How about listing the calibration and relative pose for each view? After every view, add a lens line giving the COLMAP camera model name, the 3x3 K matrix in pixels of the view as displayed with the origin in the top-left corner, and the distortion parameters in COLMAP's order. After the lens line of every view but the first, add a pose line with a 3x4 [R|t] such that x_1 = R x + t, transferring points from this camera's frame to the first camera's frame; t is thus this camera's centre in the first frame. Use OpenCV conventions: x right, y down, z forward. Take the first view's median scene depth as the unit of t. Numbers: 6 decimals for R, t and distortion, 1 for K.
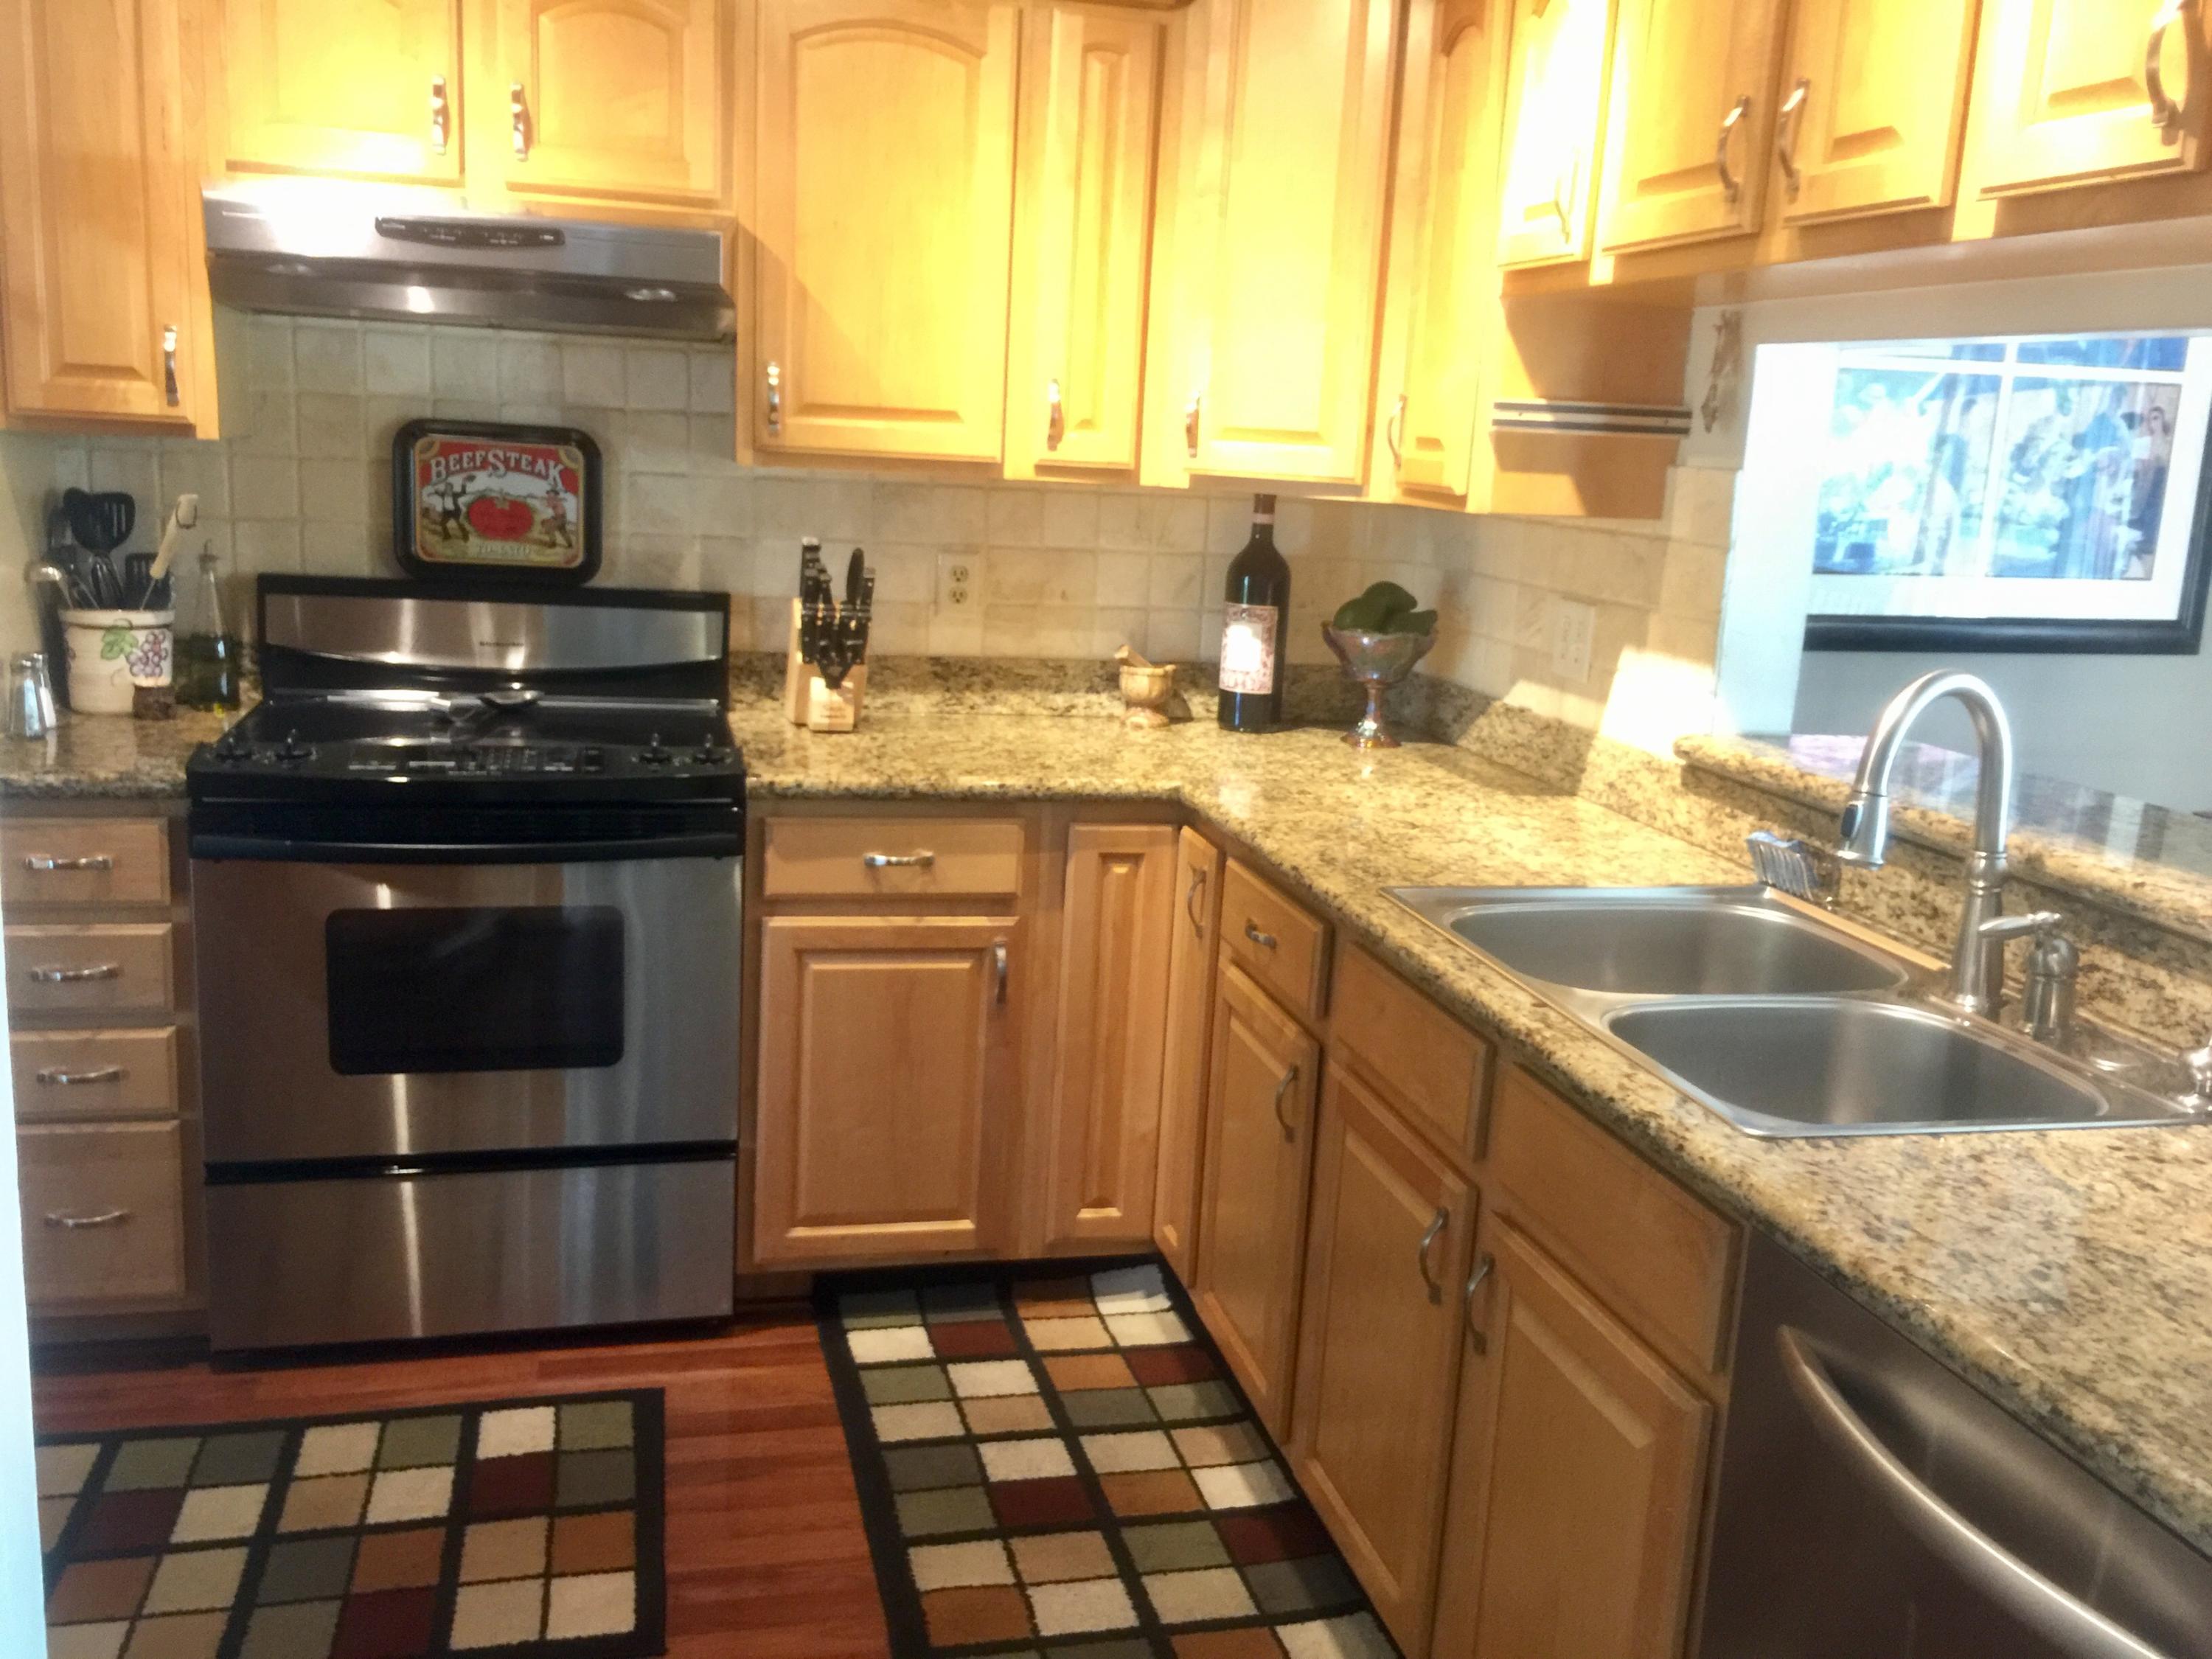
lens RADIAL K [[1915.1, 0, 1106.0], [0, 1915.1, 829.5], [0, 0, 1]] dist [0.087222, -0.109172]
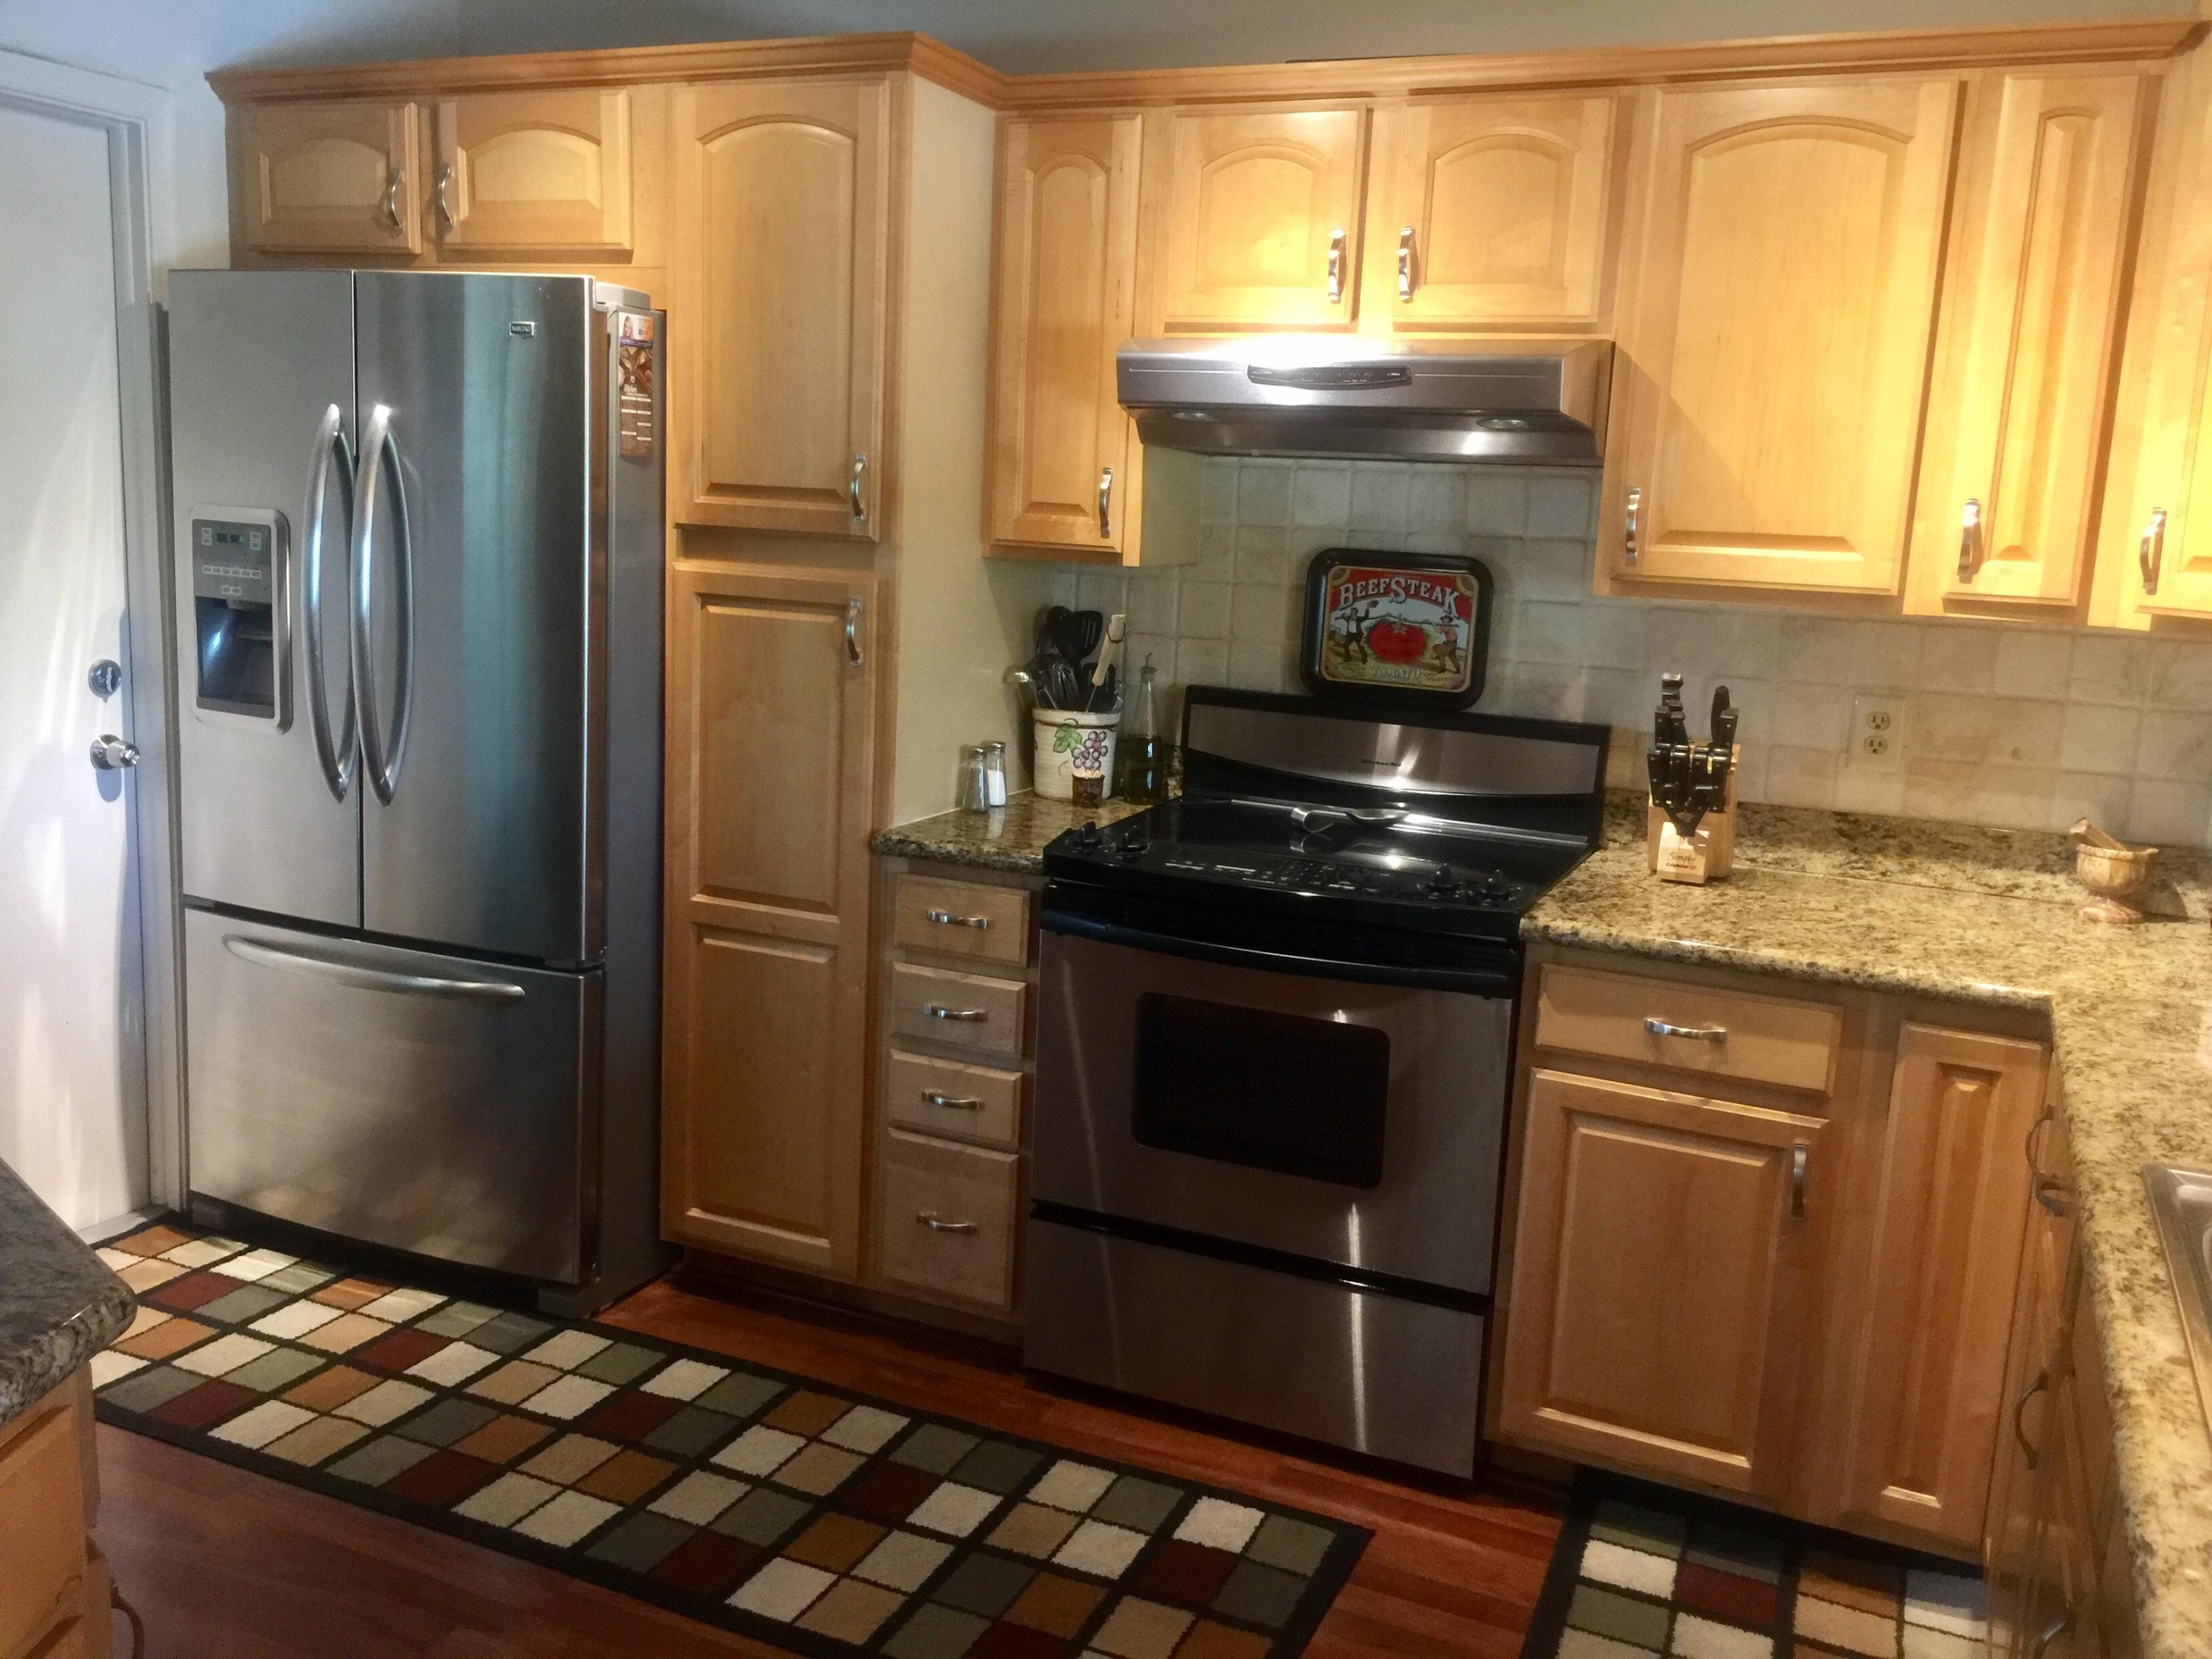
lens RADIAL K [[1909.2, 0, 1092.3], [0, 1909.2, 833.0], [0, 0, 1]] dist [0.088272, -0.111181]
pose [[0.791645, 0.096521, -0.603309, 0.201010], [-0.132801, 0.991018, -0.015708, -0.024077], [0.596374, 0.092555, 0.797353, 0.102624]]
